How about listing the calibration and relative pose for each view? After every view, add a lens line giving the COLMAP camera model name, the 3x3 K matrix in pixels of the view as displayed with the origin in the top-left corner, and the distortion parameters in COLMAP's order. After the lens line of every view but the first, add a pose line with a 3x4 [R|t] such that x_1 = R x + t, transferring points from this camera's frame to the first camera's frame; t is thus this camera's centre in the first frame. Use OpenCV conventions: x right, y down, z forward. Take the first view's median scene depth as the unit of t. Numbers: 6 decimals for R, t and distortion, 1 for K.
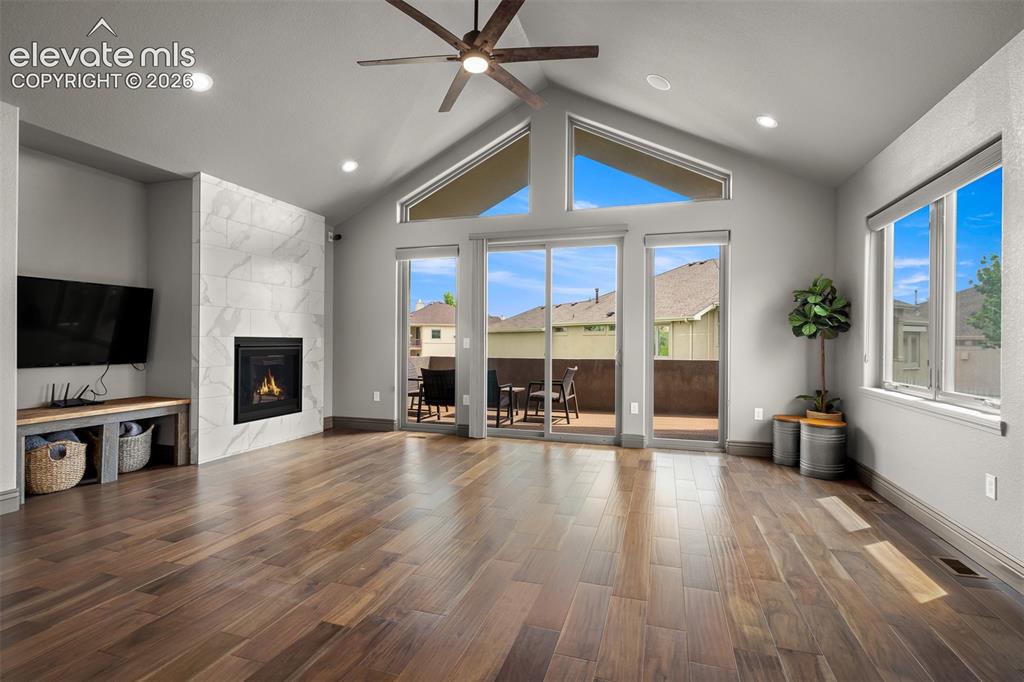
lens RADIAL K [[499.8, 0, 512.0], [0, 499.8, 340.1], [0, 0, 1]] dist [-0.000065, -0.000008]
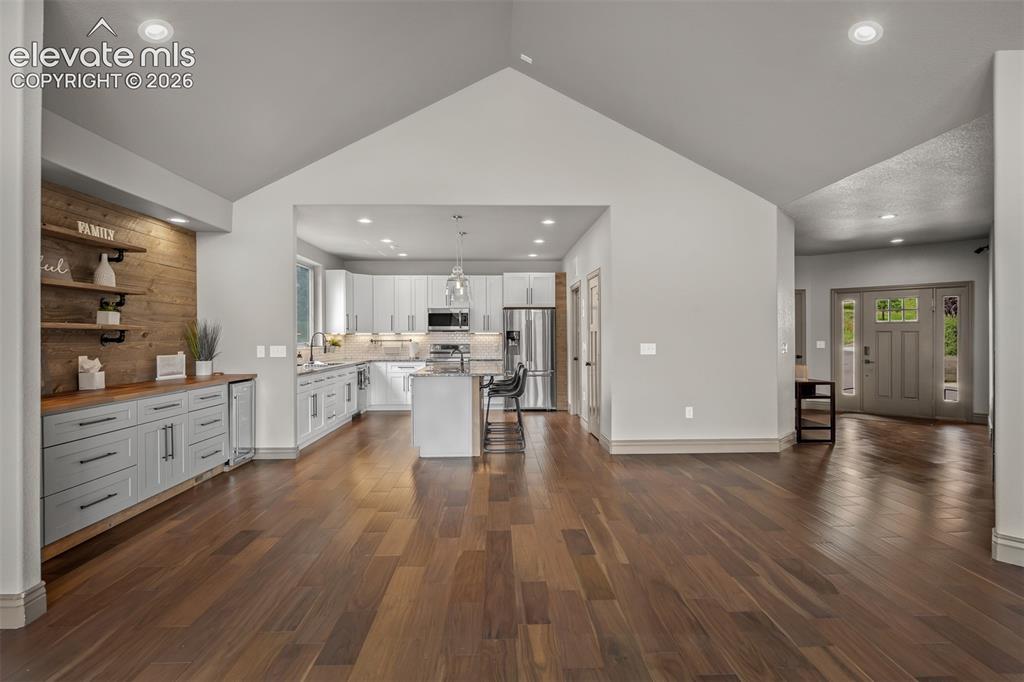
lens RADIAL K [[527.4, 0, 513.4], [0, 527.4, 336.9], [0, 0, 1]] dist [0.000061, 0.000016]
pose [[-0.948071, -0.001584, -0.318053, 0.050610], [-0.001664, 0.999999, -0.000020, -0.045345], [0.318053, 0.000510, -0.948073, 1.880191]]
